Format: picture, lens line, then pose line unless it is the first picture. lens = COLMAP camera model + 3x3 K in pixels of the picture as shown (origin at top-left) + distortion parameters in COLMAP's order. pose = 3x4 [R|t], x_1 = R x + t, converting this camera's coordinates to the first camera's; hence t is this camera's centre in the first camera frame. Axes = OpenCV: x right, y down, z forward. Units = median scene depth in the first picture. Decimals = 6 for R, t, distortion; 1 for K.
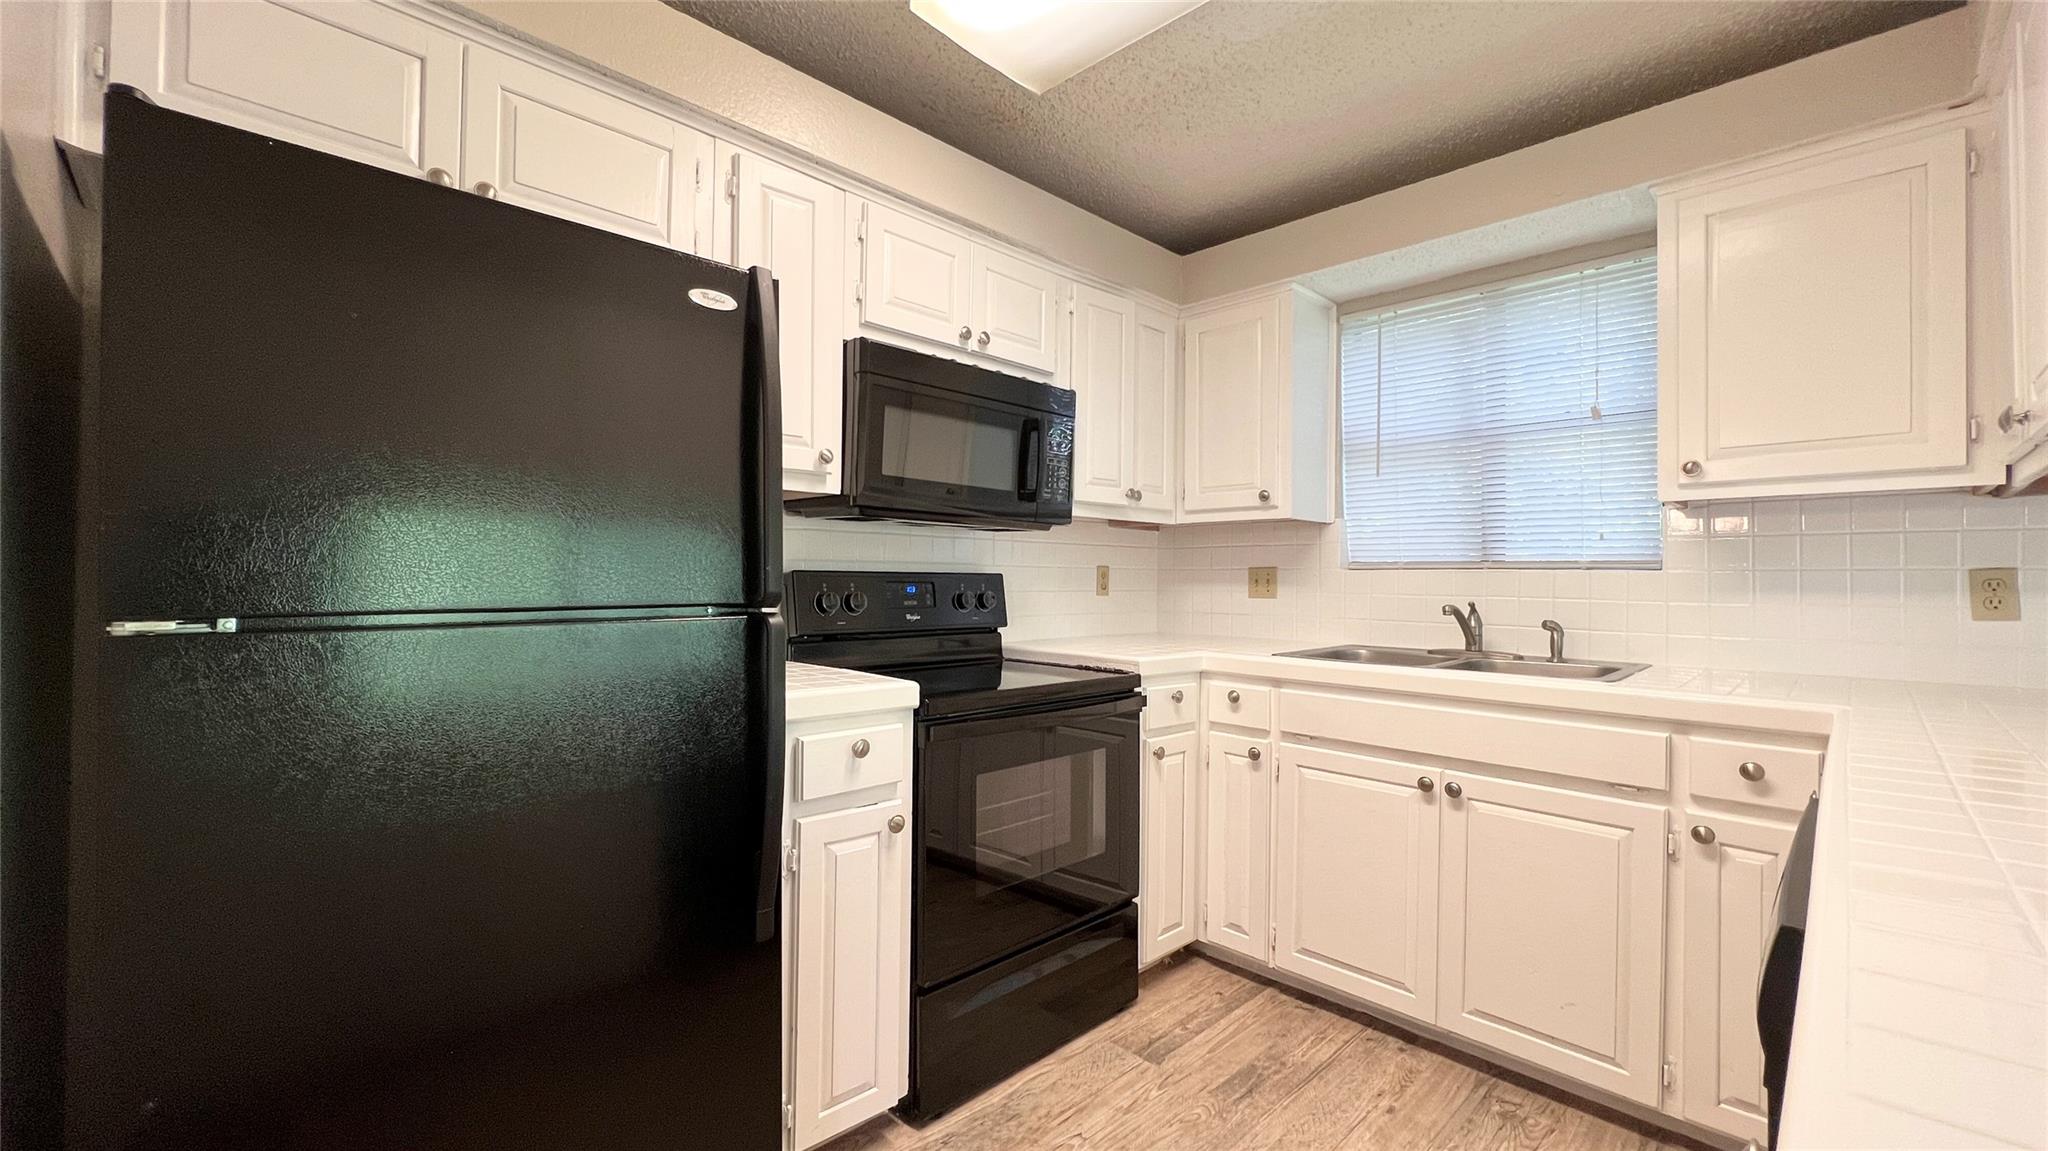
lens RADIAL K [[821.5, 0, 1024.0], [0, 821.5, 575.5], [0, 0, 1]] dist [-0.000647, 0.000077]
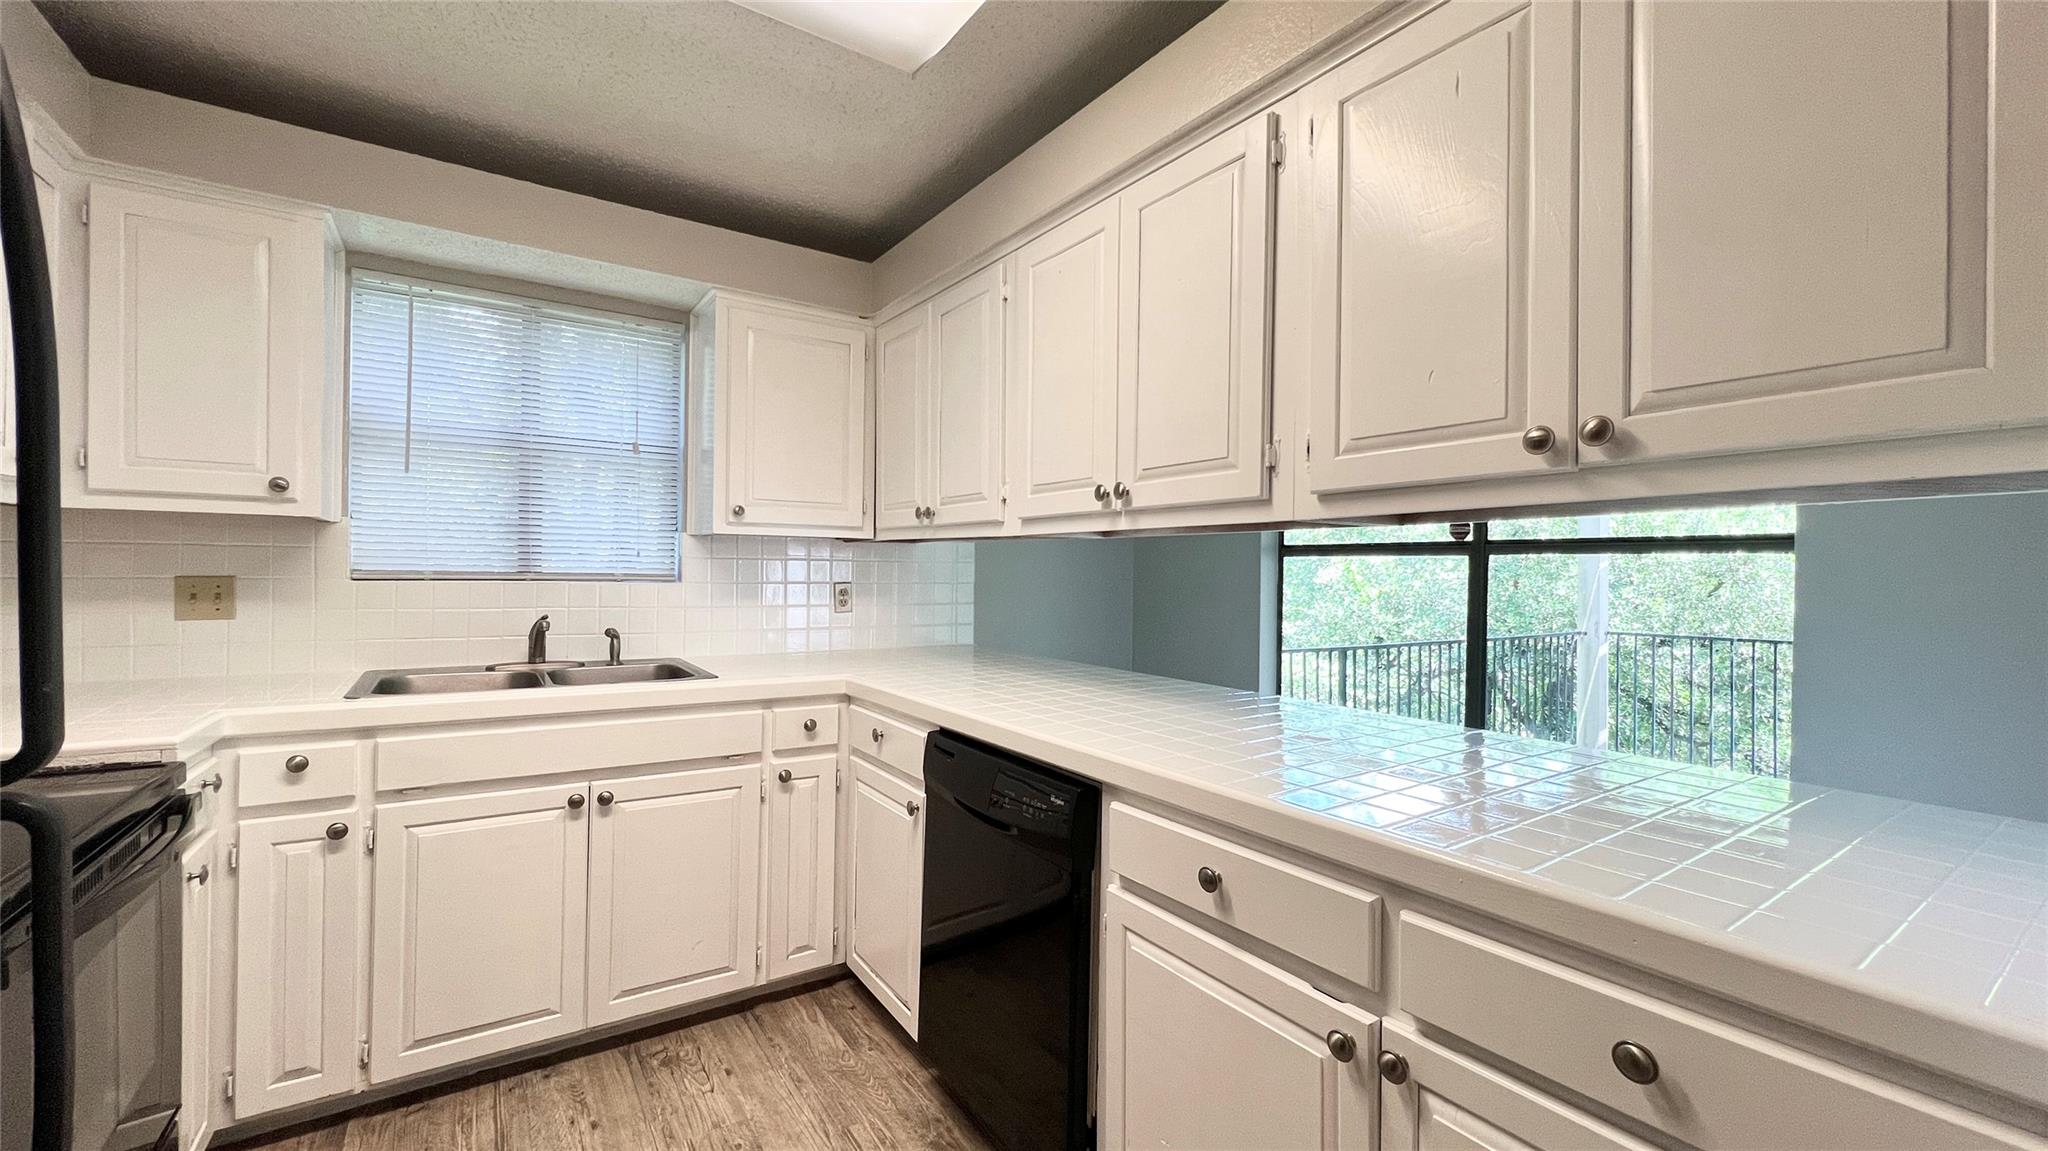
lens RADIAL K [[821.5, 0, 1024.0], [0, 821.5, 575.5], [0, 0, 1]] dist [-0.000647, 0.000077]
pose [[0.185537, -0.012252, 0.982561, -0.361833], [-0.019417, 0.999681, 0.016132, -0.047446], [-0.982445, -0.022072, 0.185240, 0.242851]]
